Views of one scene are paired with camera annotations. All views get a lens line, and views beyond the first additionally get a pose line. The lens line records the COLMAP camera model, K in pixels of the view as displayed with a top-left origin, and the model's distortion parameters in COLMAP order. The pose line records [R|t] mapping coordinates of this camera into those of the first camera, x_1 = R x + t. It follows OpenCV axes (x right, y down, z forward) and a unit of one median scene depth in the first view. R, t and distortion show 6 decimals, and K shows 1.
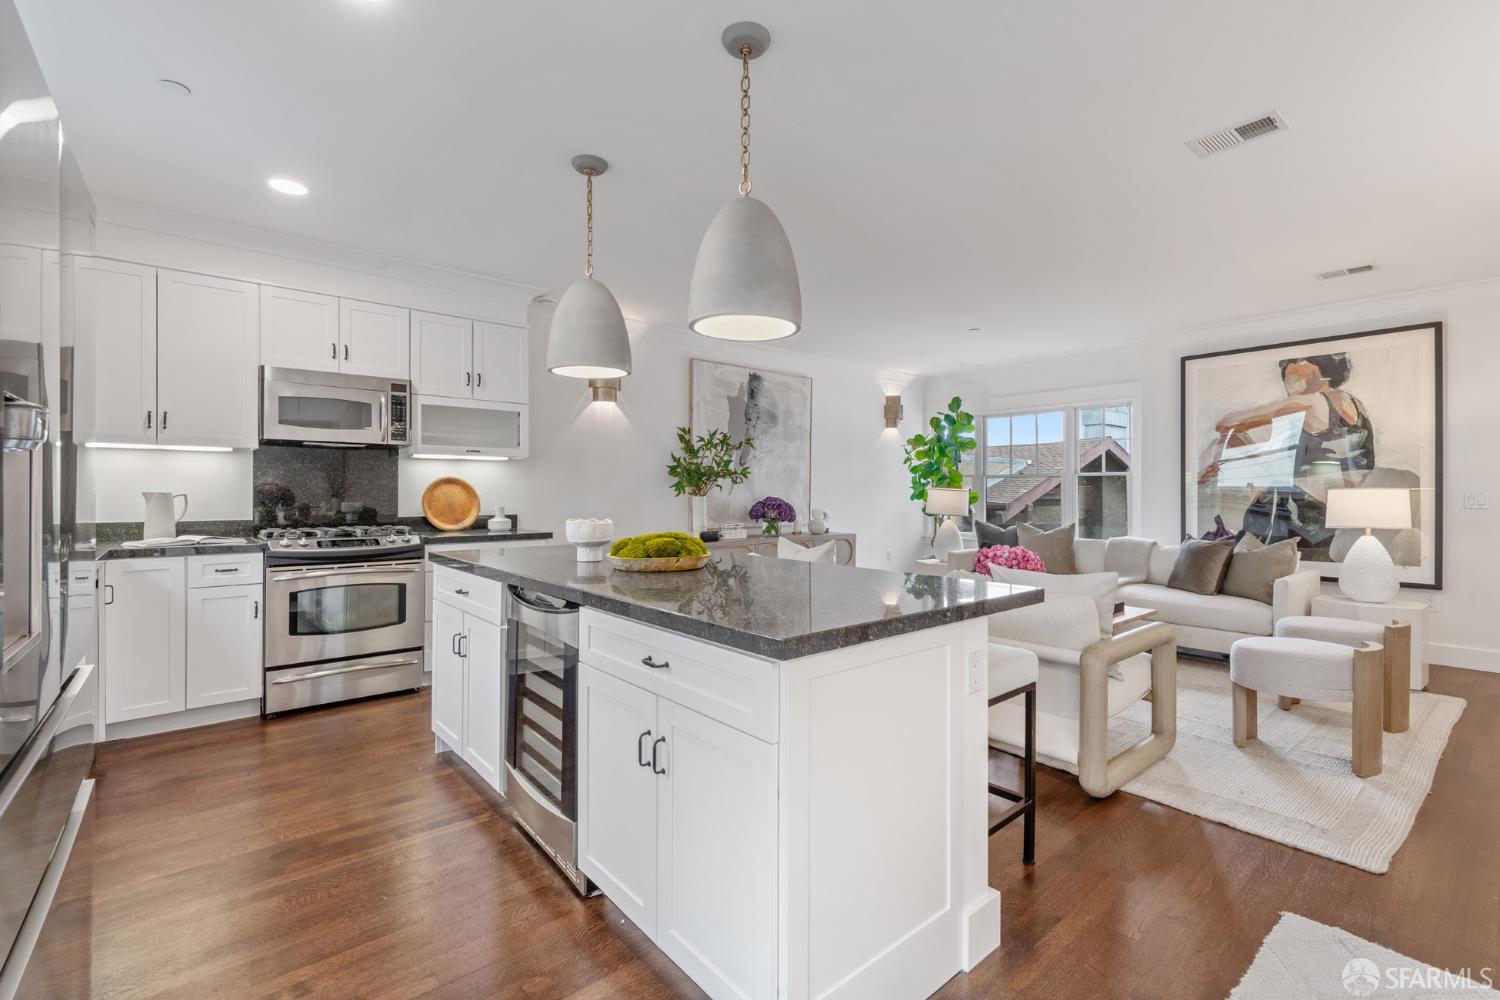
lens RADIAL K [[659.0, 0, 752.3], [0, 659.0, 490.1], [0, 0, 1]] dist [0.000987, -0.000553]
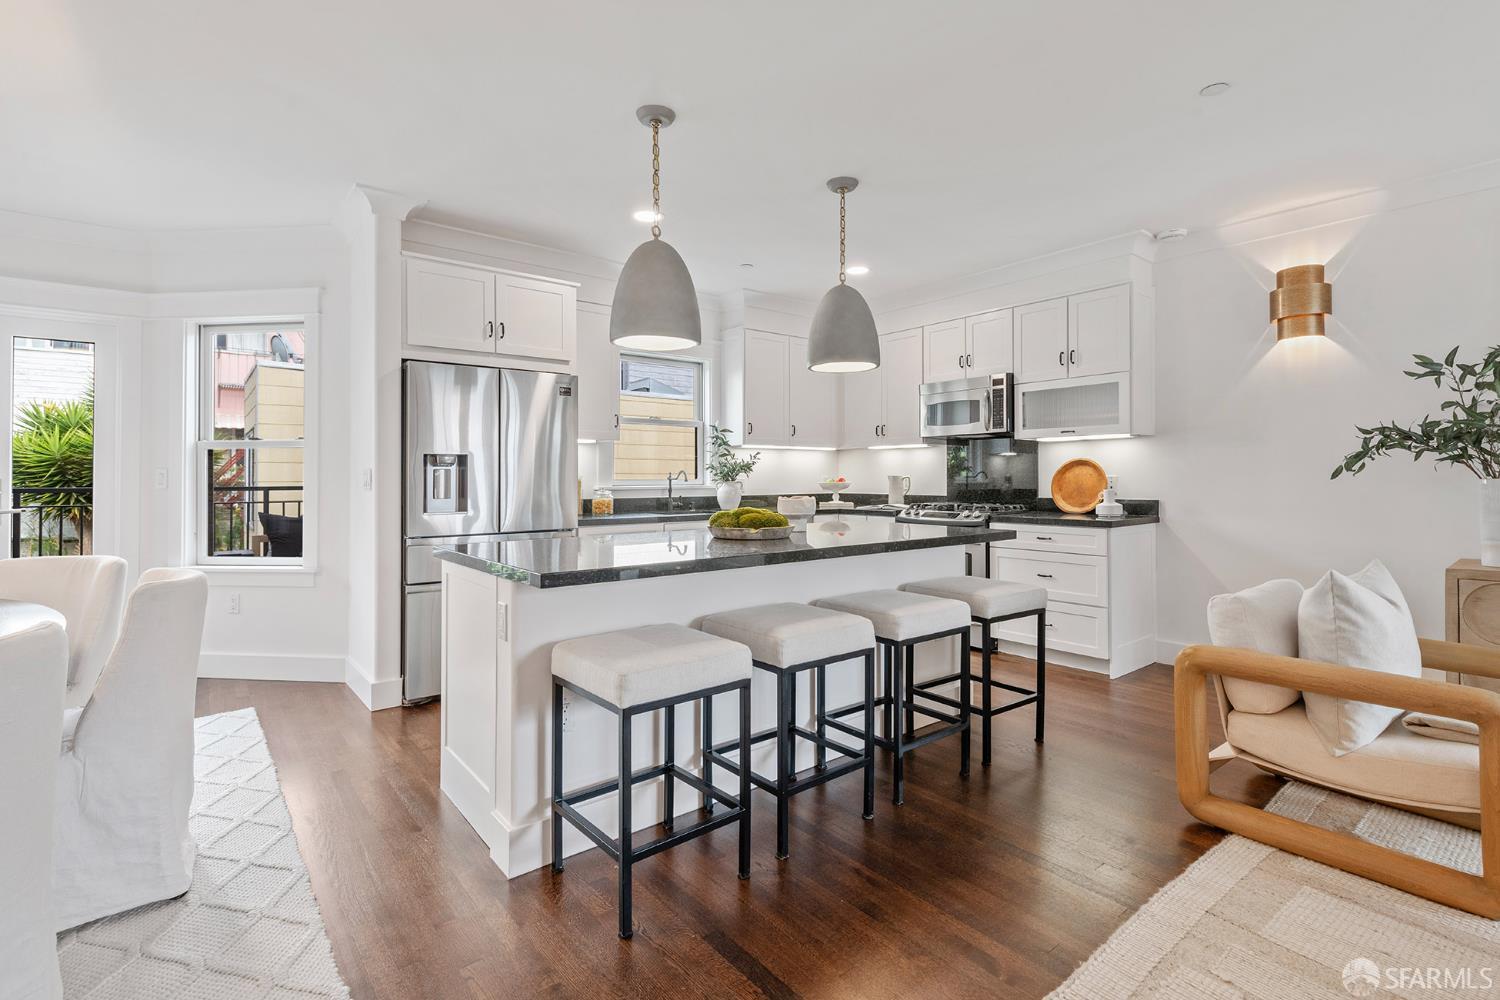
lens RADIAL K [[703.5, 0, 759.9], [0, 703.5, 465.6], [0, 0, 1]] dist [0.002950, 0.000080]
pose [[-0.022926, -0.019362, -0.999550, 0.581659], [0.008734, 0.999770, -0.019566, 0.006277], [0.999699, -0.009178, -0.022751, 0.537670]]
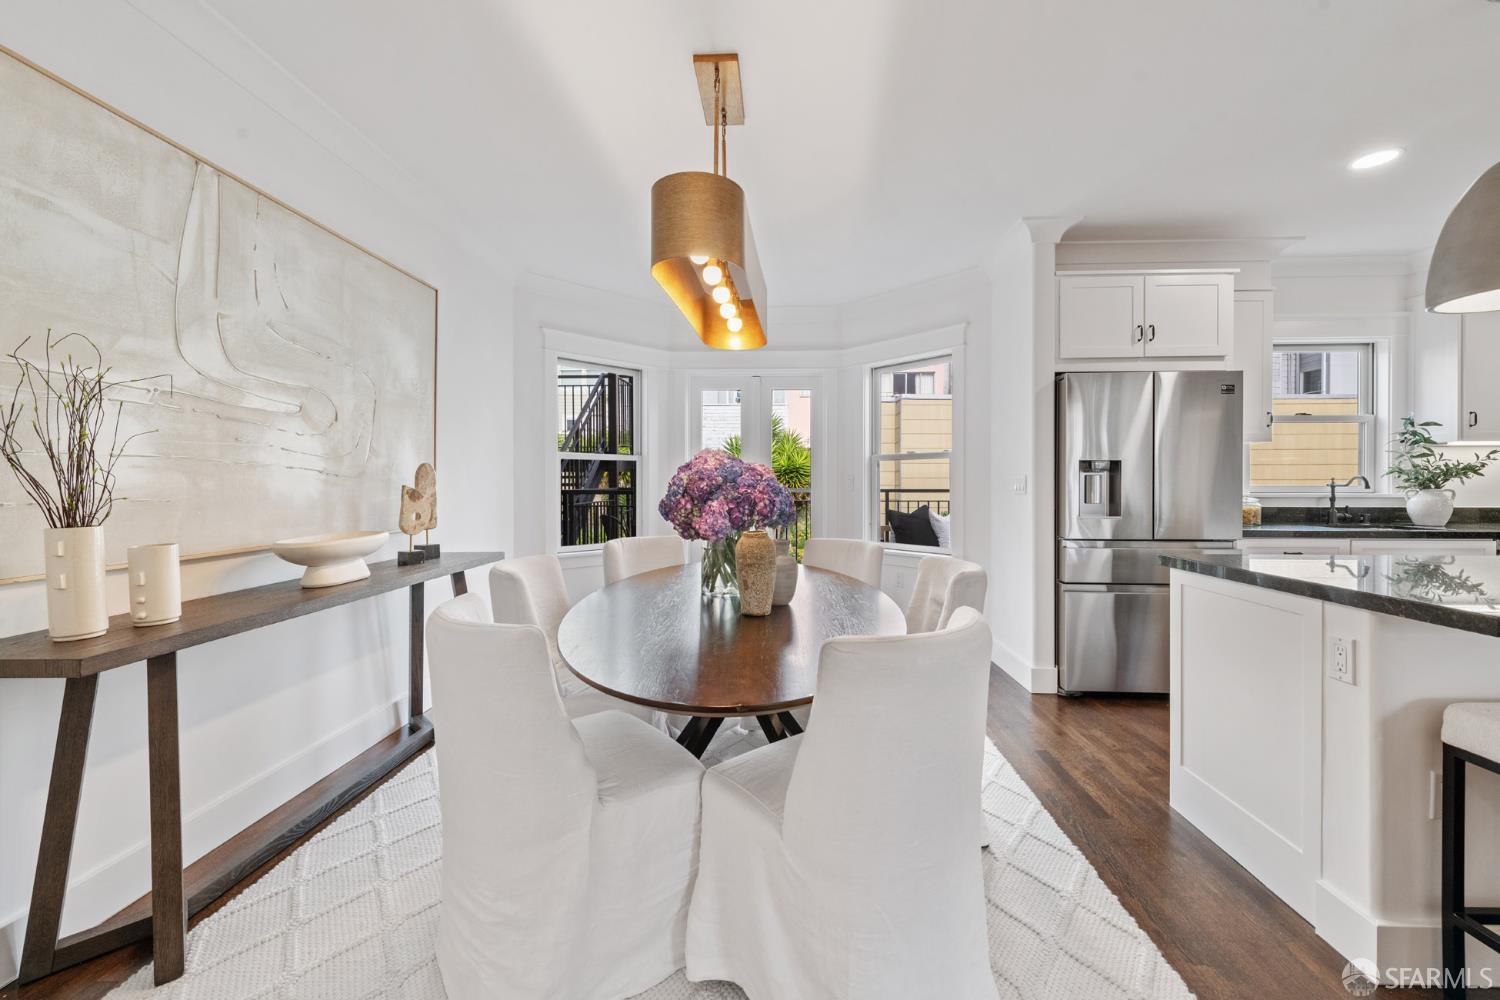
lens RADIAL K [[586.6, 0, 756.0], [0, 586.6, 483.8], [0, 0, 1]] dist [-0.000781, -0.000245]
pose [[-0.682351, -0.001745, -0.731023, 0.567166], [0.002030, 0.999989, -0.004282, 0.003871], [0.731022, -0.004406, -0.682340, 0.337640]]
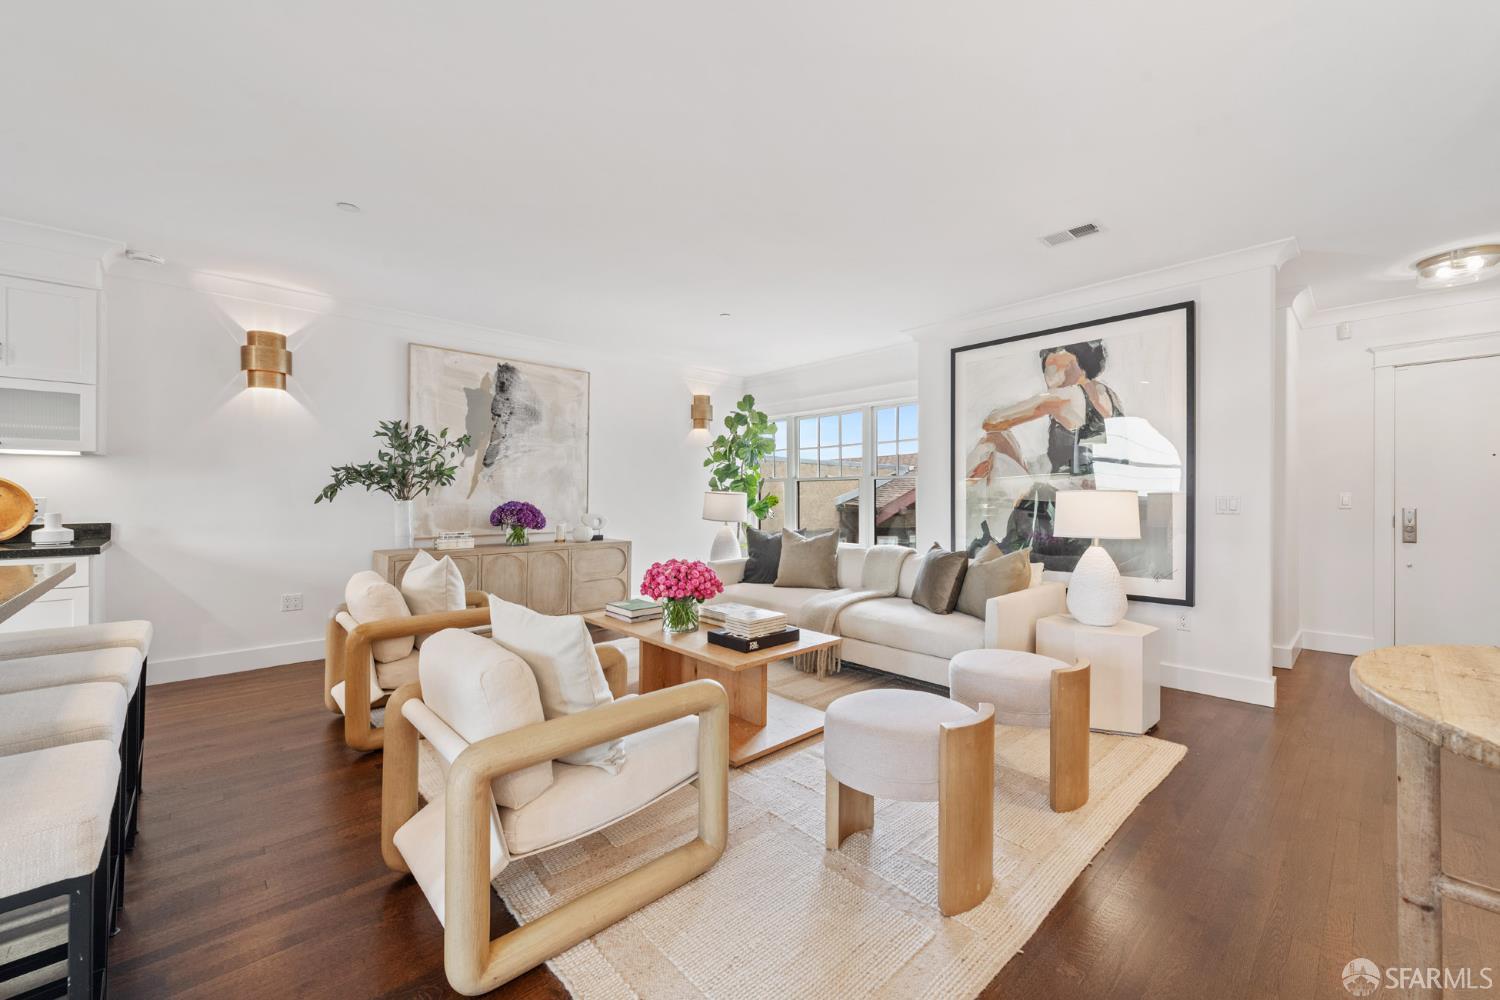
lens RADIAL K [[588.3, 0, 755.9], [0, 588.3, 498.1], [0, 0, 1]] dist [0.003002, 0.000036]
pose [[0.998471, -0.000187, 0.055269, 0.414685], [-0.000122, 0.999984, 0.005579, 0.002175], [-0.055269, -0.005577, 0.998456, 0.243230]]
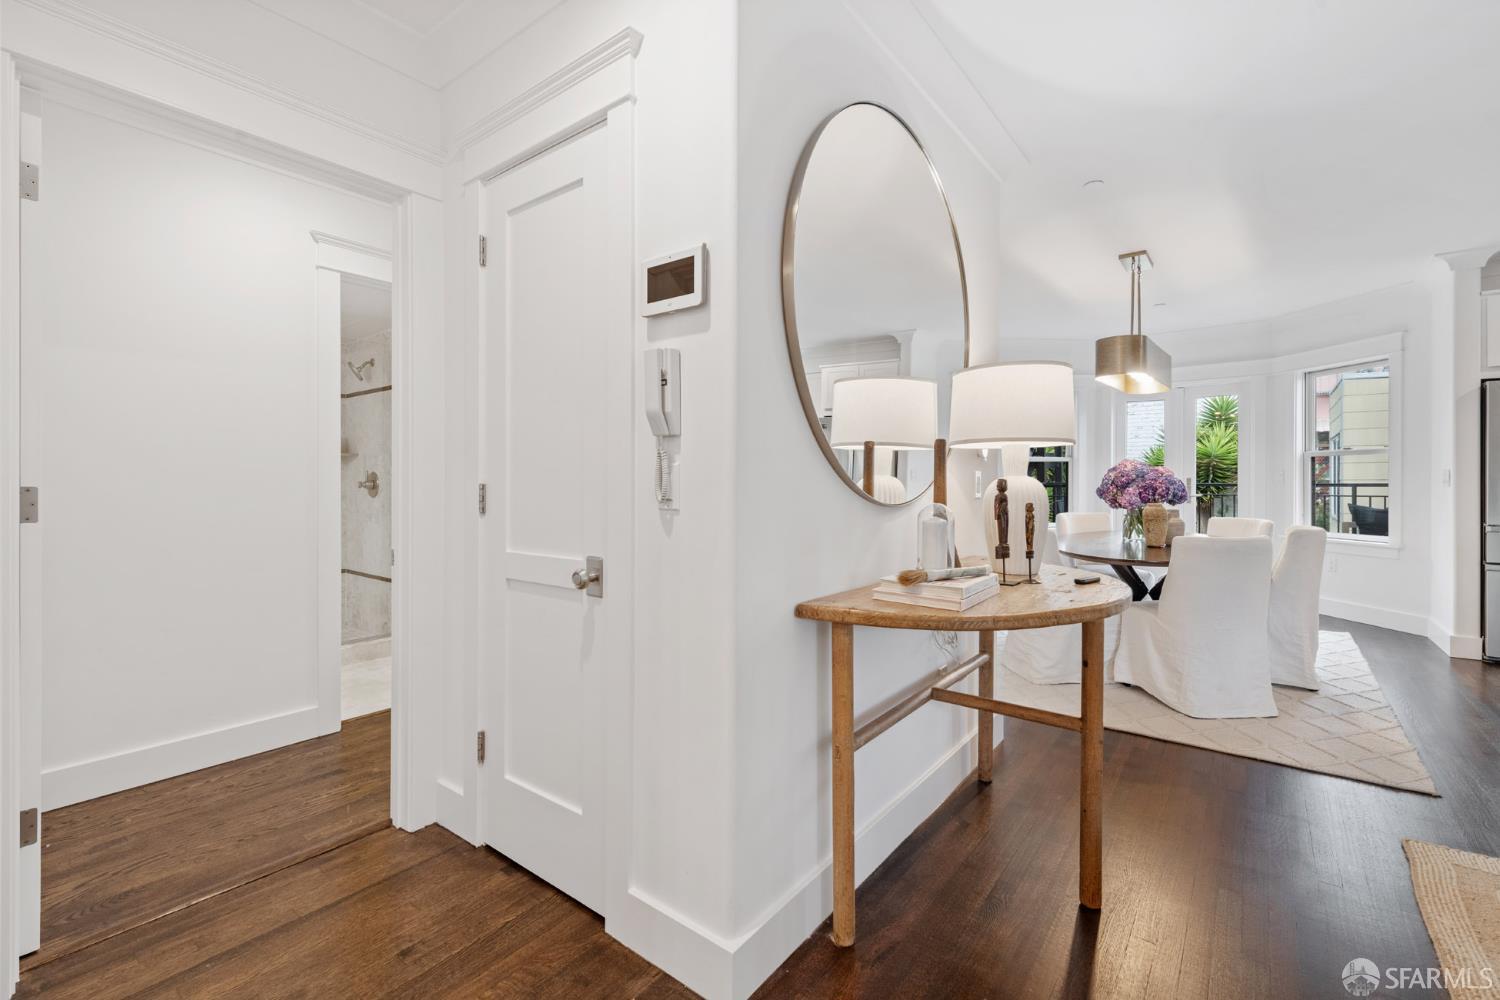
lens RADIAL K [[645.5, 0, 750.6], [0, 645.5, 488.1], [0, 0, 1]] dist [0.014123, -0.006379]
pose [[-0.981033, 0.004849, -0.193783, 0.966306], [0.003737, 0.999974, 0.006103, 0.007766], [0.193807, 0.005263, -0.981025, 0.803850]]
